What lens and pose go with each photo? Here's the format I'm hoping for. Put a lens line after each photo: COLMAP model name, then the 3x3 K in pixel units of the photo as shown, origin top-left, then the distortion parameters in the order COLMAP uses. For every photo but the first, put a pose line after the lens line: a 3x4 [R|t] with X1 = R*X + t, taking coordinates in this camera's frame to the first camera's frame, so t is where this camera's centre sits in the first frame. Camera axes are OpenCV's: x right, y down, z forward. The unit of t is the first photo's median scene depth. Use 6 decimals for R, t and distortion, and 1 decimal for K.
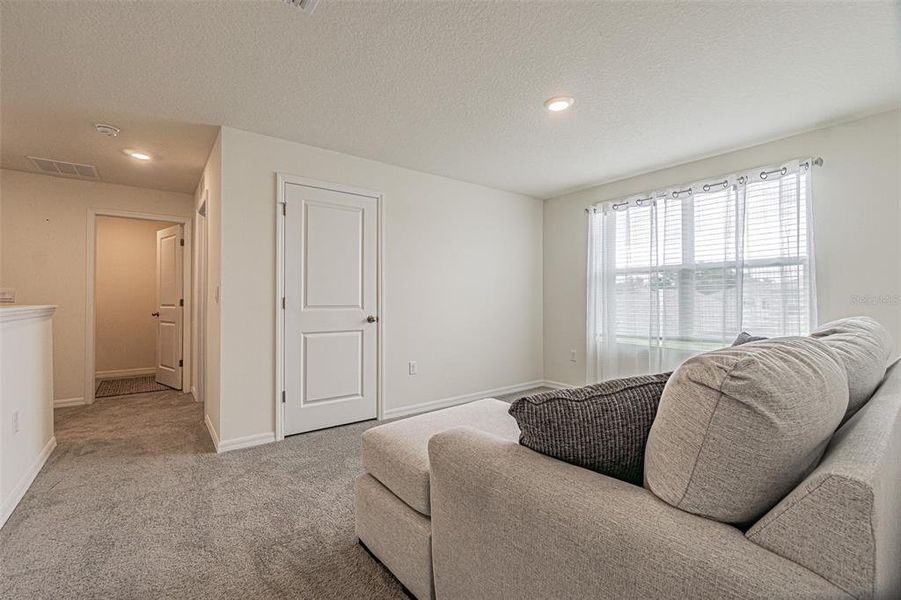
lens RADIAL K [[394.0, 0, 446.3], [0, 394.0, 293.6], [0, 0, 1]] dist [-0.001840, -0.000046]
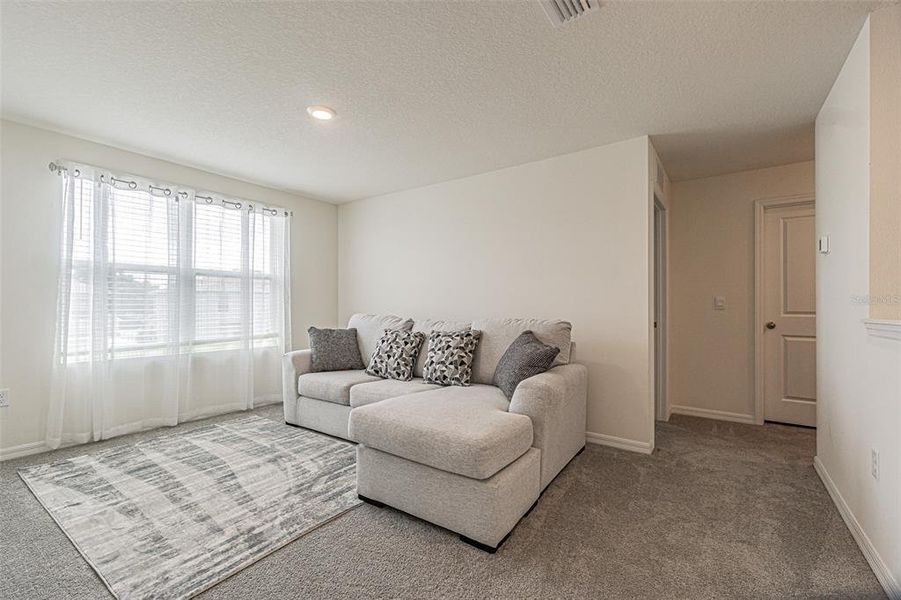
lens RADIAL K [[394.0, 0, 446.3], [0, 394.0, 293.6], [0, 0, 1]] dist [-0.001840, -0.000046]
pose [[-0.316351, 0.027336, 0.948248, -0.542168], [-0.014498, 0.999329, -0.033645, 0.014903], [-0.948531, -0.024391, -0.315742, 0.696786]]
